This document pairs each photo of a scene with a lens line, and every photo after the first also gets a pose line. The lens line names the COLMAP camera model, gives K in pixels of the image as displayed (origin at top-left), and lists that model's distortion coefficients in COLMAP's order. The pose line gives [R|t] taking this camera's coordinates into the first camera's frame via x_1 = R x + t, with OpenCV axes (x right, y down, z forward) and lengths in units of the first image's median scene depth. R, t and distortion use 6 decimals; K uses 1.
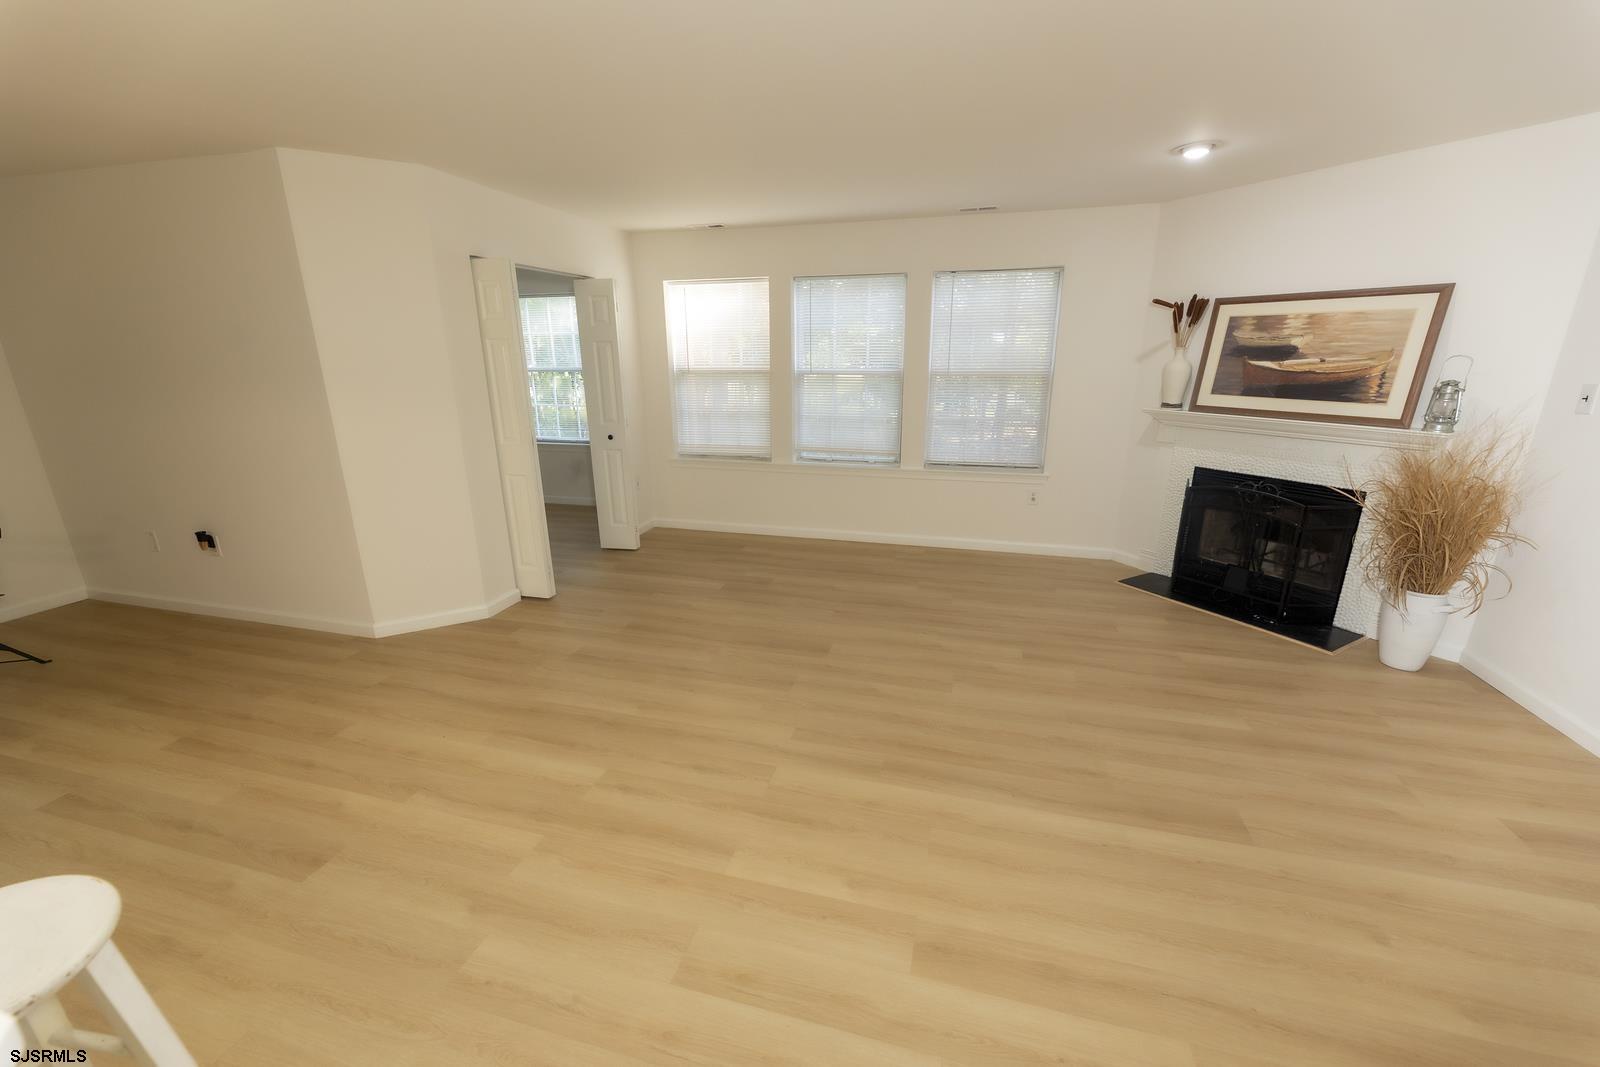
lens RADIAL K [[637.3, 0, 796.7], [0, 637.3, 543.5], [0, 0, 1]] dist [0.002532, -0.000203]
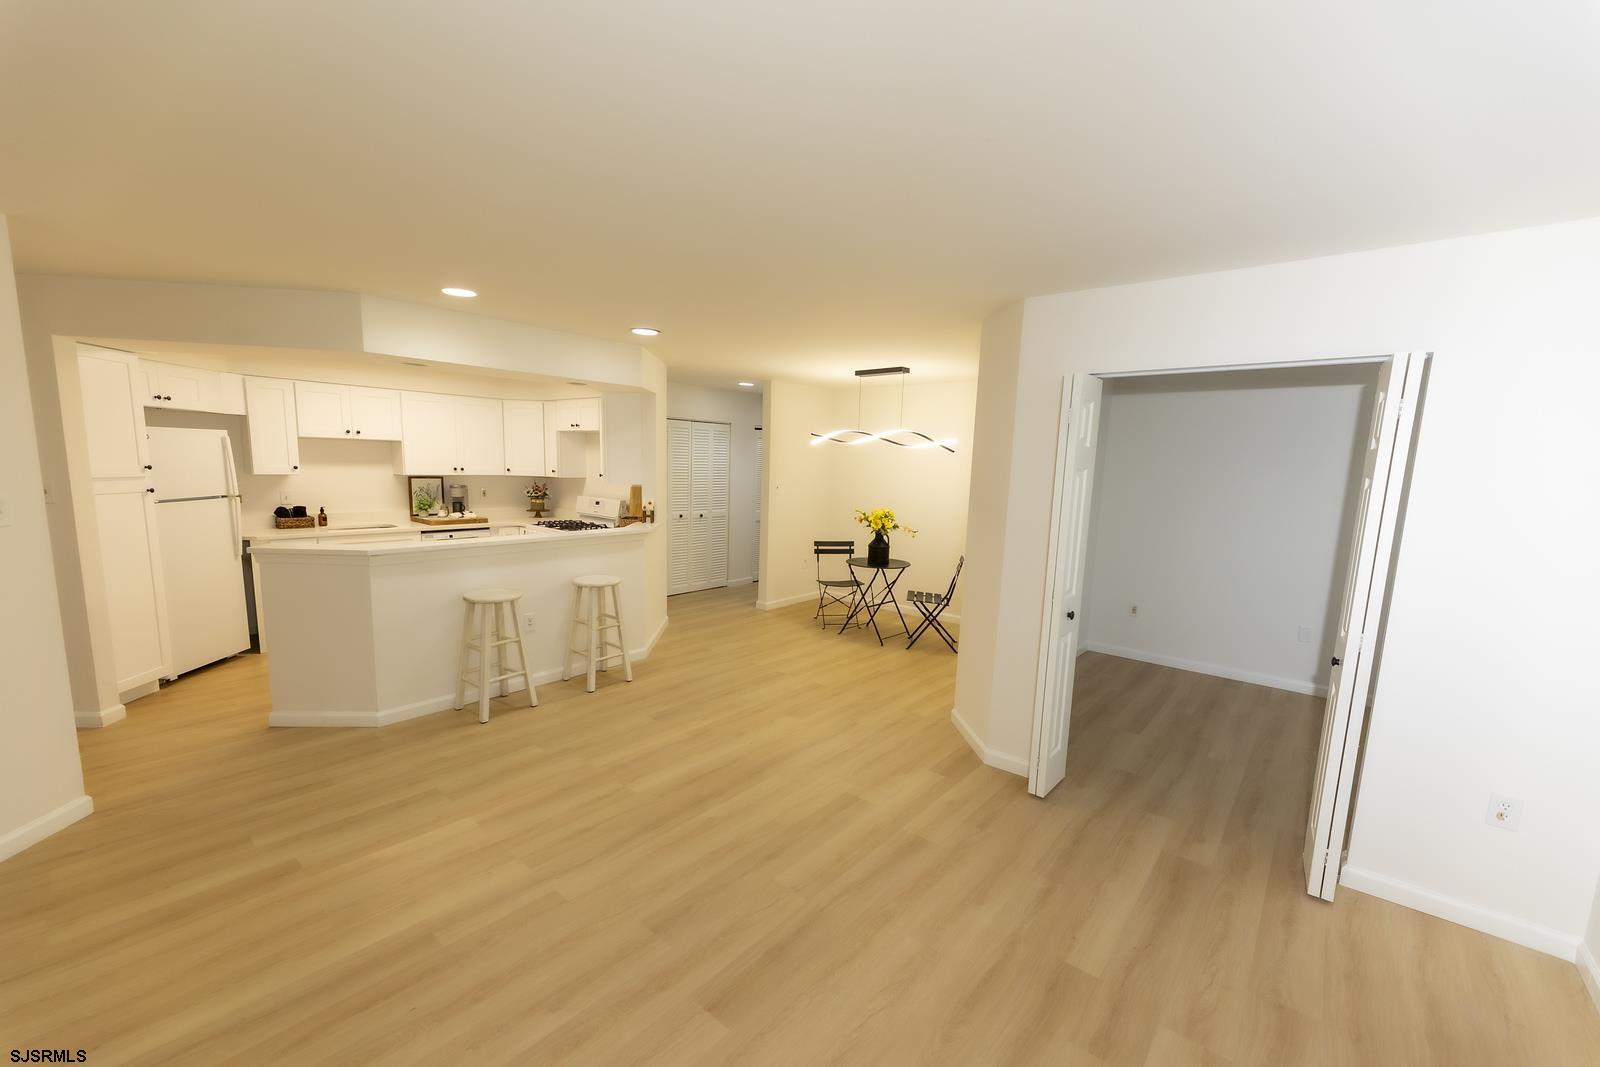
lens RADIAL K [[637.3, 0, 801.8], [0, 637.3, 555.0], [0, 0, 1]] dist [0.002532, -0.000203]
pose [[-0.415252, 0.123967, -0.901220, 0.405713], [-0.290510, 0.920728, 0.260508, -0.315559], [0.862073, 0.369990, -0.346321, 0.970386]]
